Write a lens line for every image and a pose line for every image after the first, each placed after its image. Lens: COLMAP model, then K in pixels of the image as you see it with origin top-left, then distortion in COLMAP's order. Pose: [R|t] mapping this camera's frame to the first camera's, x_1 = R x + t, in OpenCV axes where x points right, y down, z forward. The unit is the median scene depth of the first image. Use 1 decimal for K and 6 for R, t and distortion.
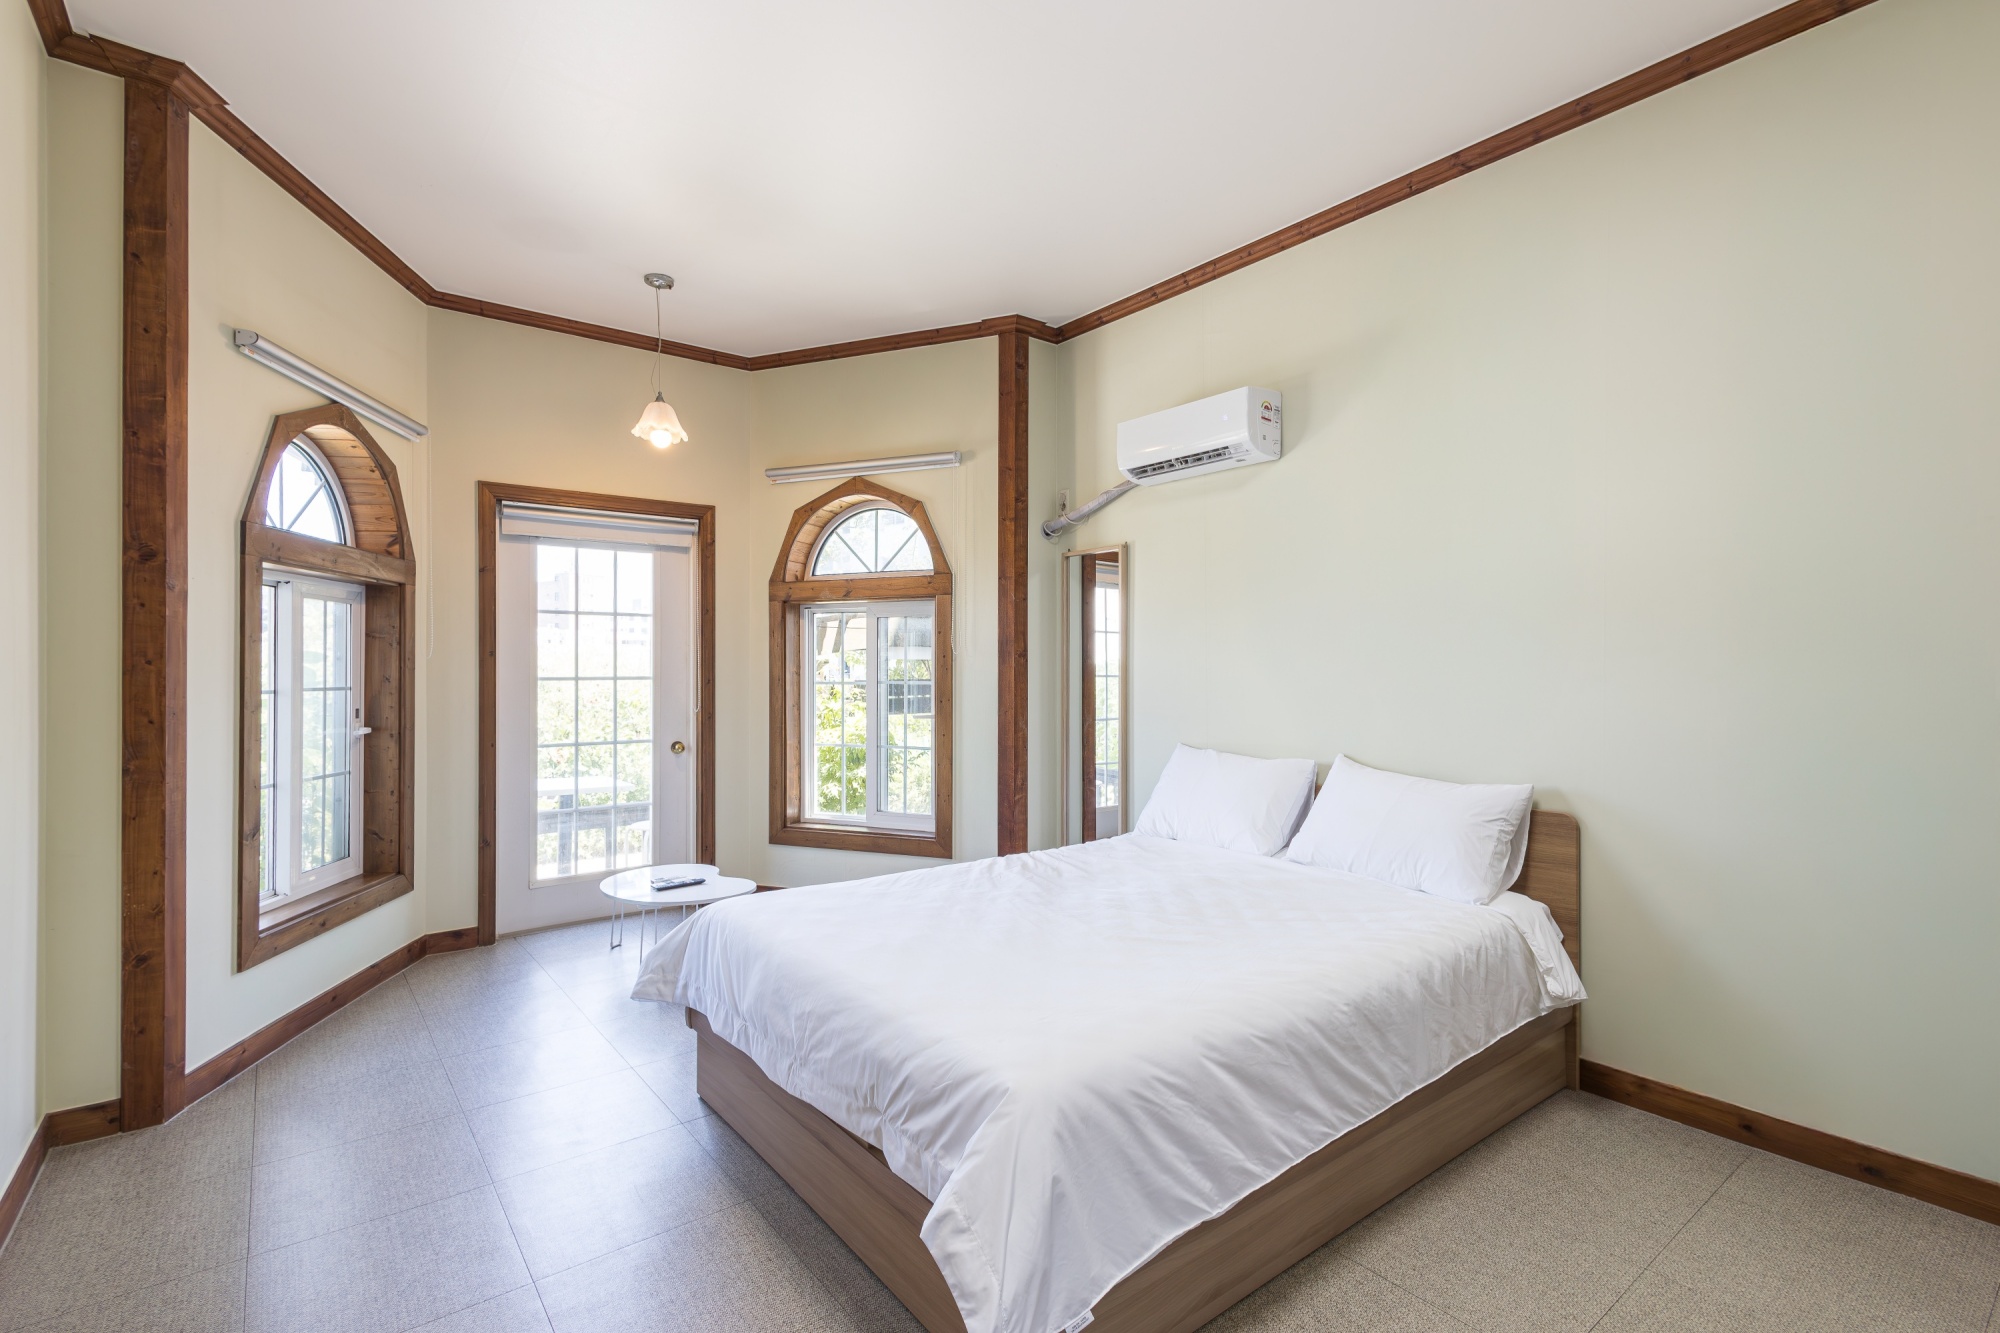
lens RADIAL K [[919.9, 0, 1001.9], [0, 919.9, 667.0], [0, 0, 1]] dist [0.009641, -0.001832]
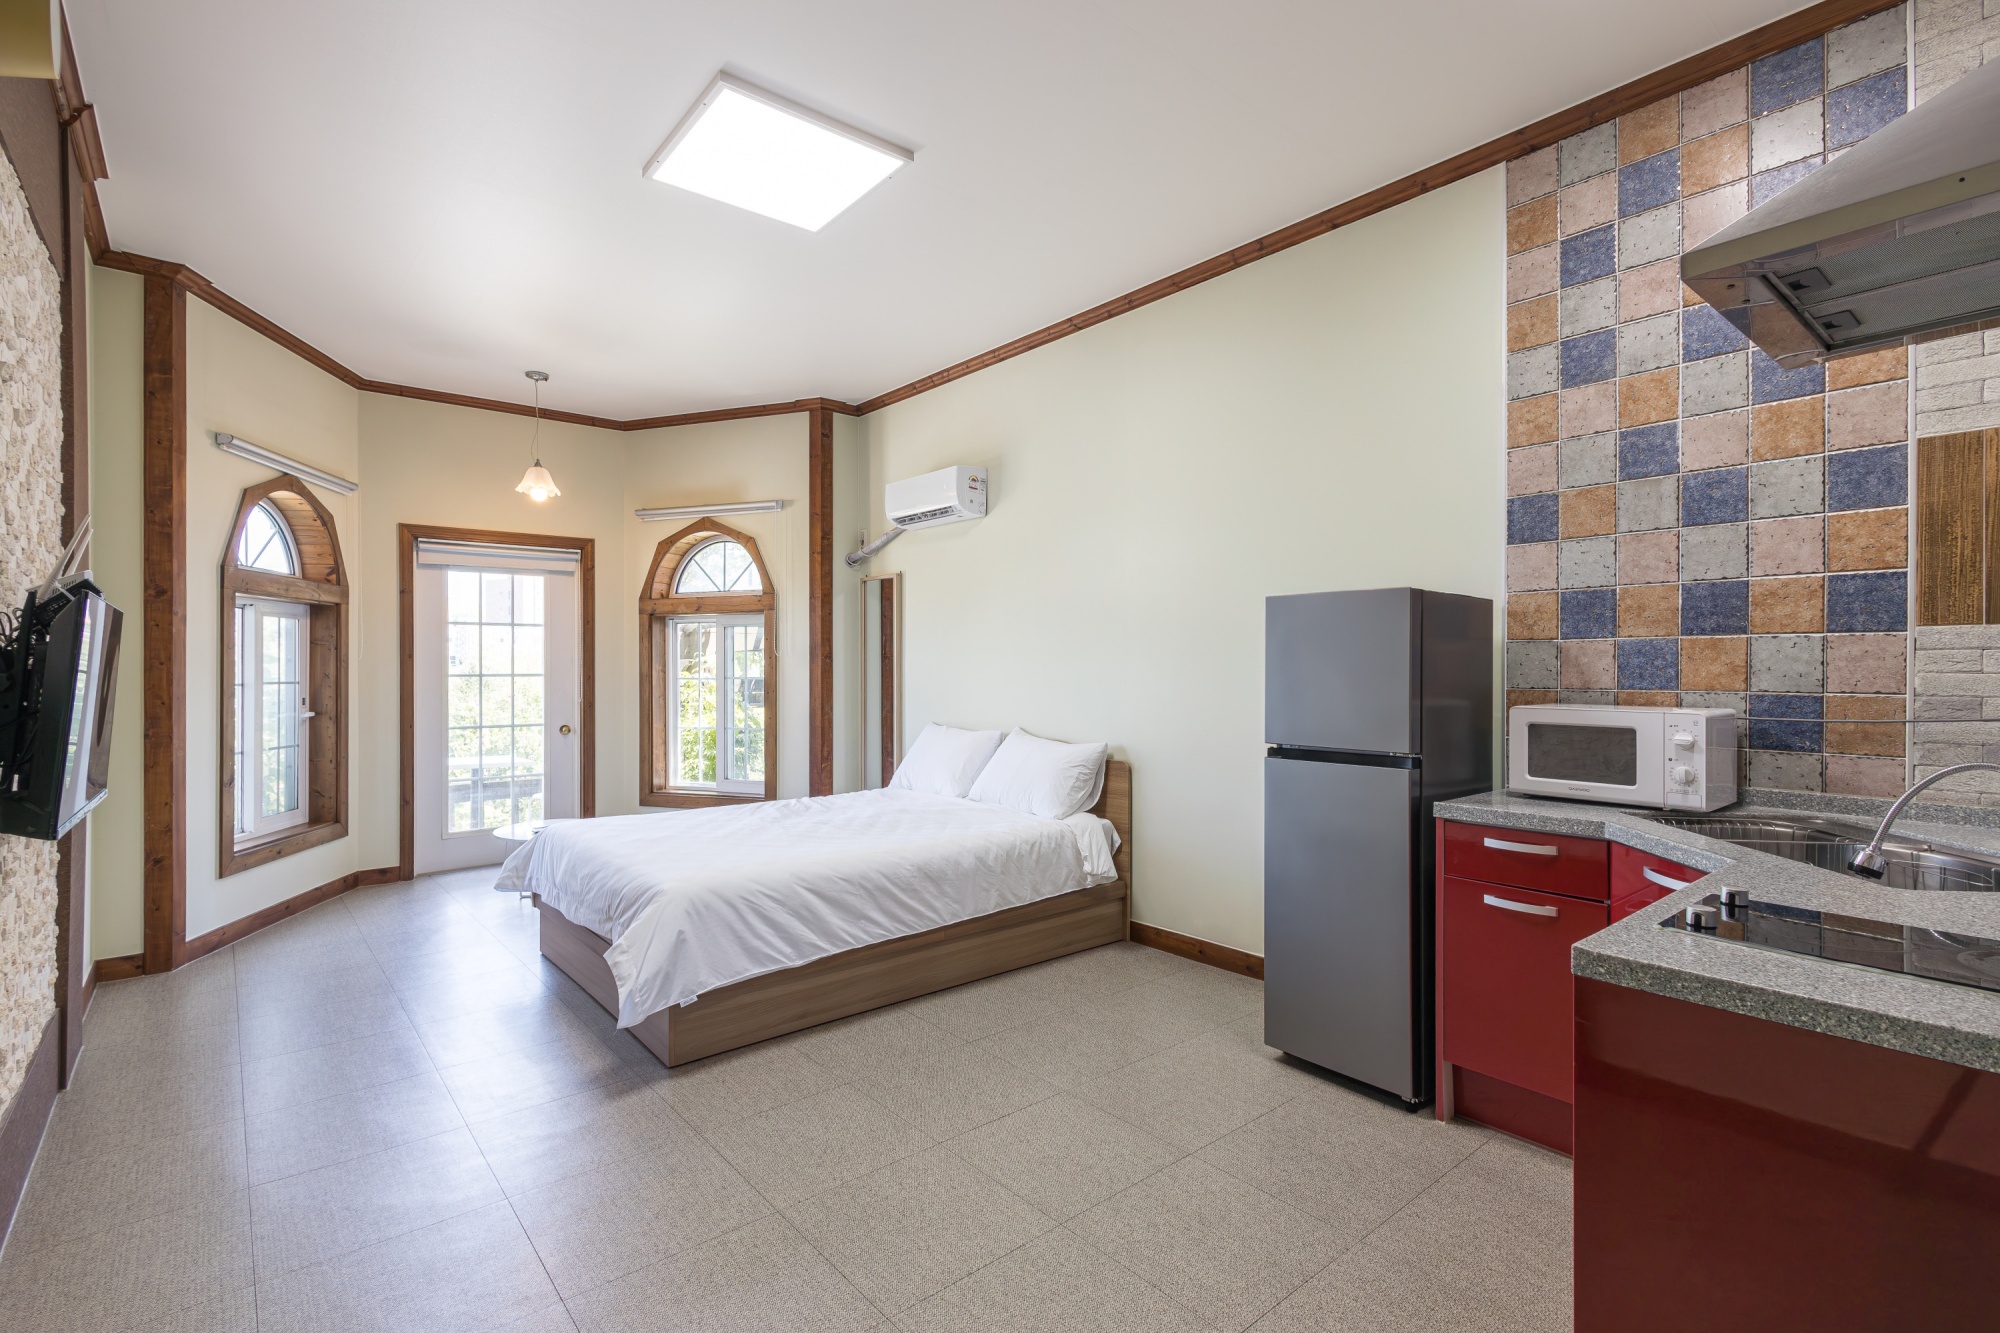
lens RADIAL K [[919.9, 0, 1001.5], [0, 919.9, 667.2], [0, 0, 1]] dist [0.009641, -0.001832]
pose [[0.999231, -0.001872, 0.039160, 0.308215], [0.001823, 0.999997, 0.001298, 0.001001], [-0.039163, -0.001226, 0.999232, -0.447853]]
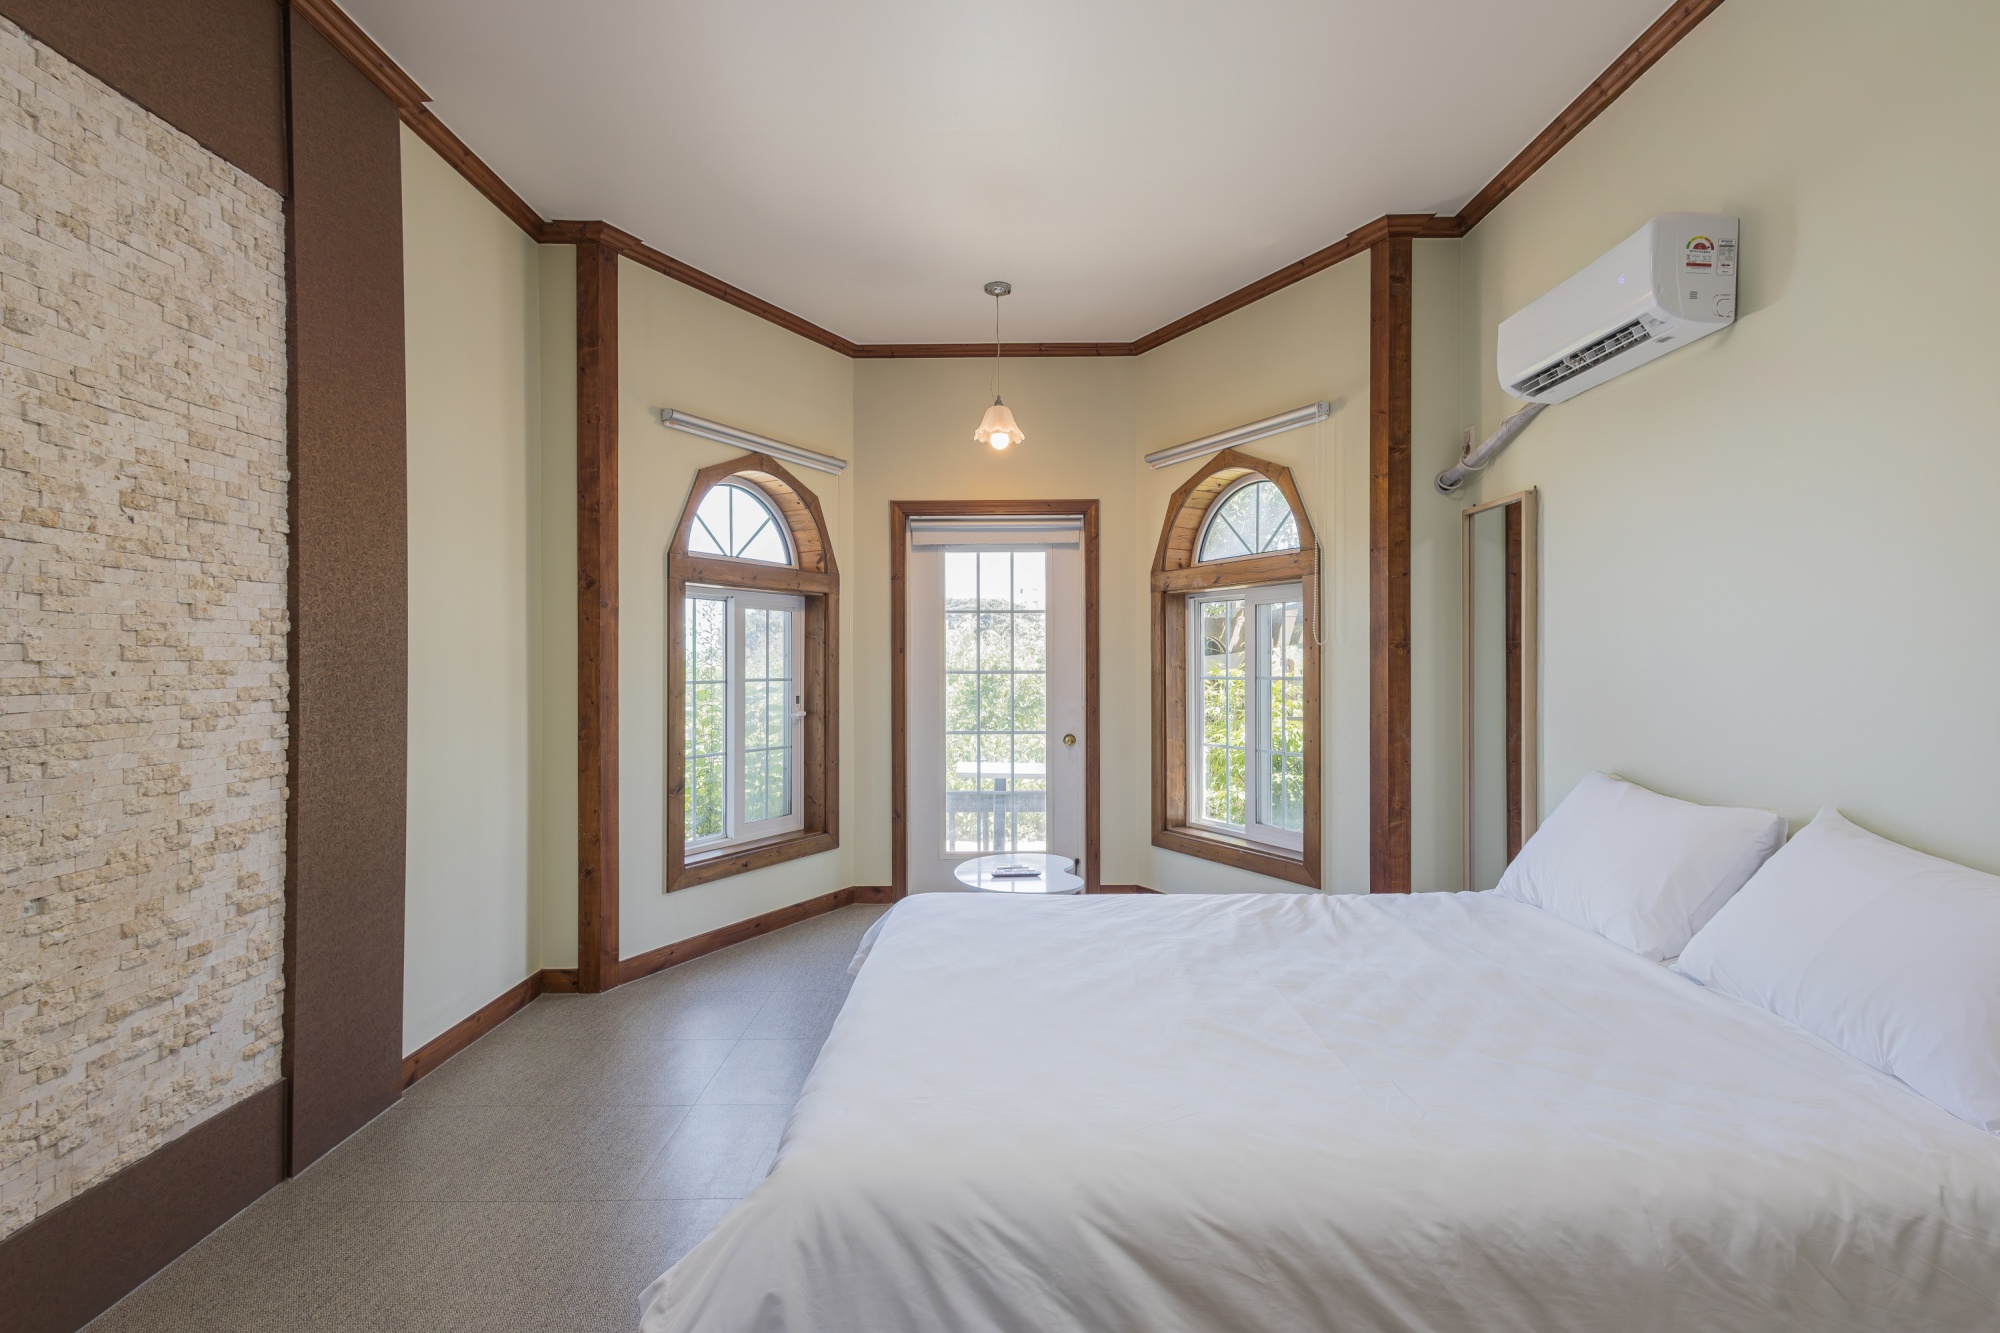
lens RADIAL K [[919.9, 0, 999.6], [0, 919.9, 667.0], [0, 0, 1]] dist [0.009641, -0.001832]
pose [[0.788919, 0.000519, -0.614497, 0.335535], [0.004048, 0.999974, 0.006042, -0.000328], [0.614484, -0.007254, 0.788896, 0.230656]]
